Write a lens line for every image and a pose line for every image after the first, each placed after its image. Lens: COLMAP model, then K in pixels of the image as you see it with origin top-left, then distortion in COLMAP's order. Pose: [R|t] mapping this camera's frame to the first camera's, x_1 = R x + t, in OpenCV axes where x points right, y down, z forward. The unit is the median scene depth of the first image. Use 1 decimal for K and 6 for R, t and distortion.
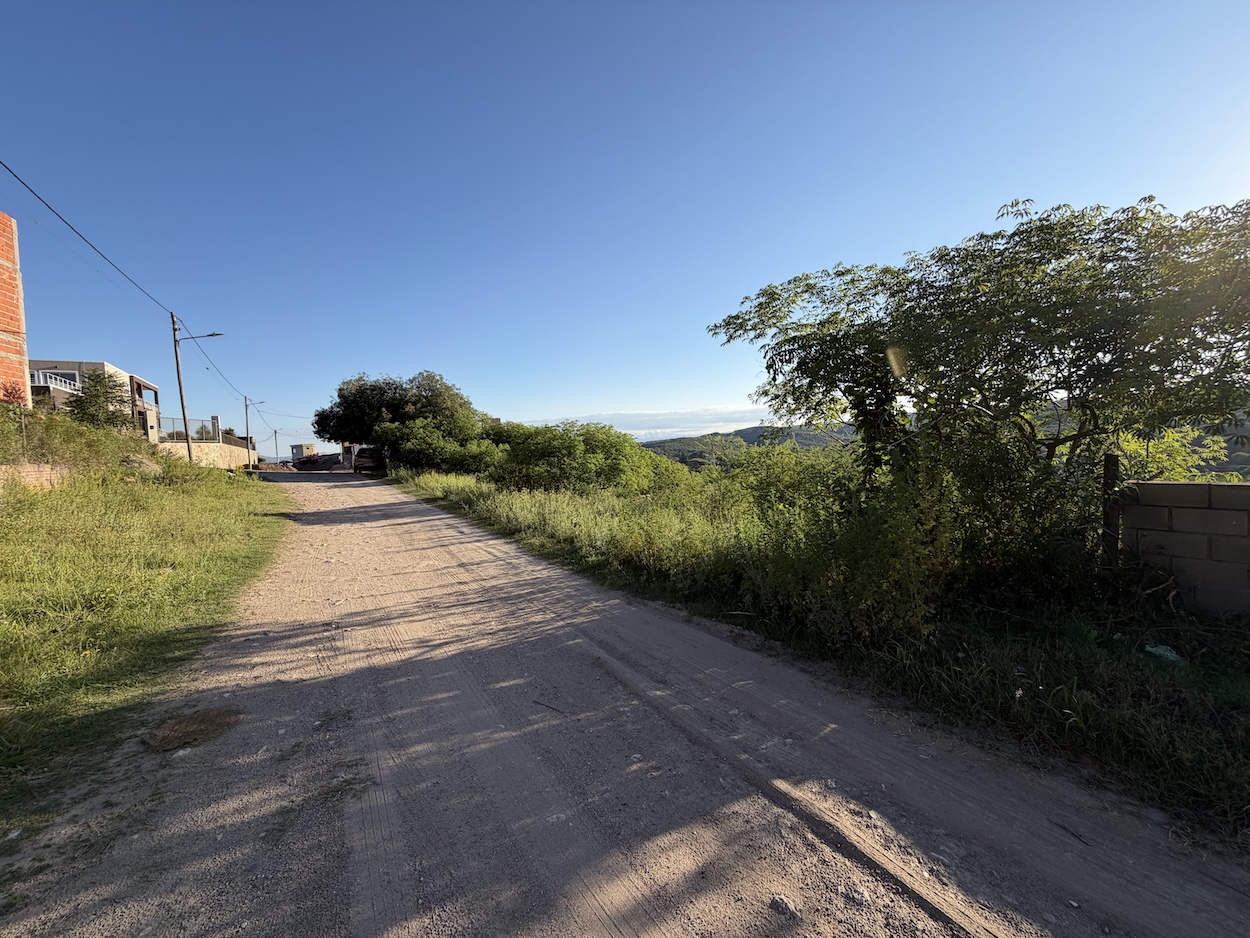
lens RADIAL K [[496.7, 0, 623.7], [0, 496.7, 470.9], [0, 0, 1]] dist [0.002366, 0.000345]
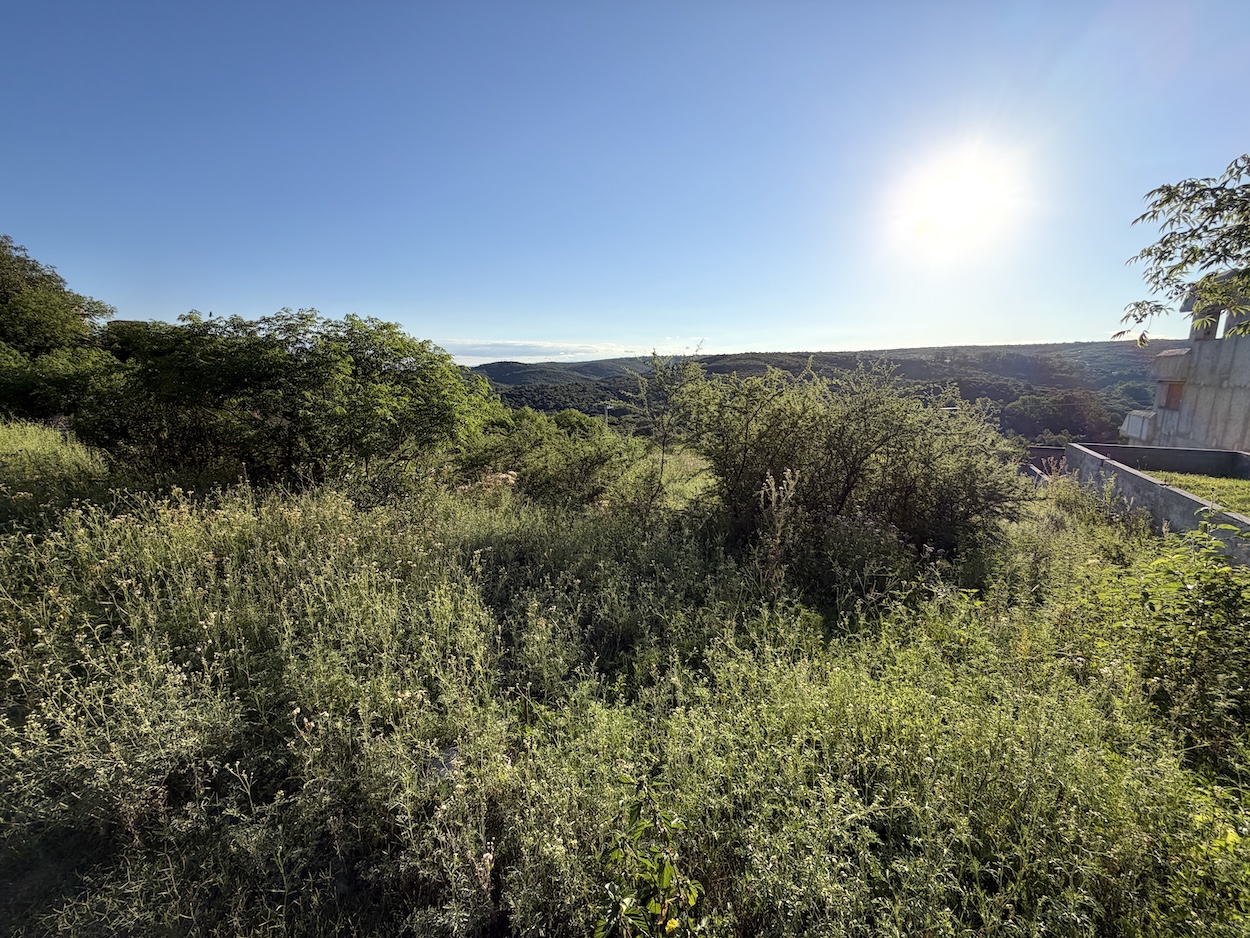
lens RADIAL K [[496.7, 0, 623.0], [0, 496.7, 469.5], [0, 0, 1]] dist [0.002366, 0.000345]
pose [[0.880403, -0.045786, 0.472011, -0.077456], [-0.012820, 0.992667, 0.120201, -0.013701], [-0.474053, -0.111877, 0.873360, 0.467880]]
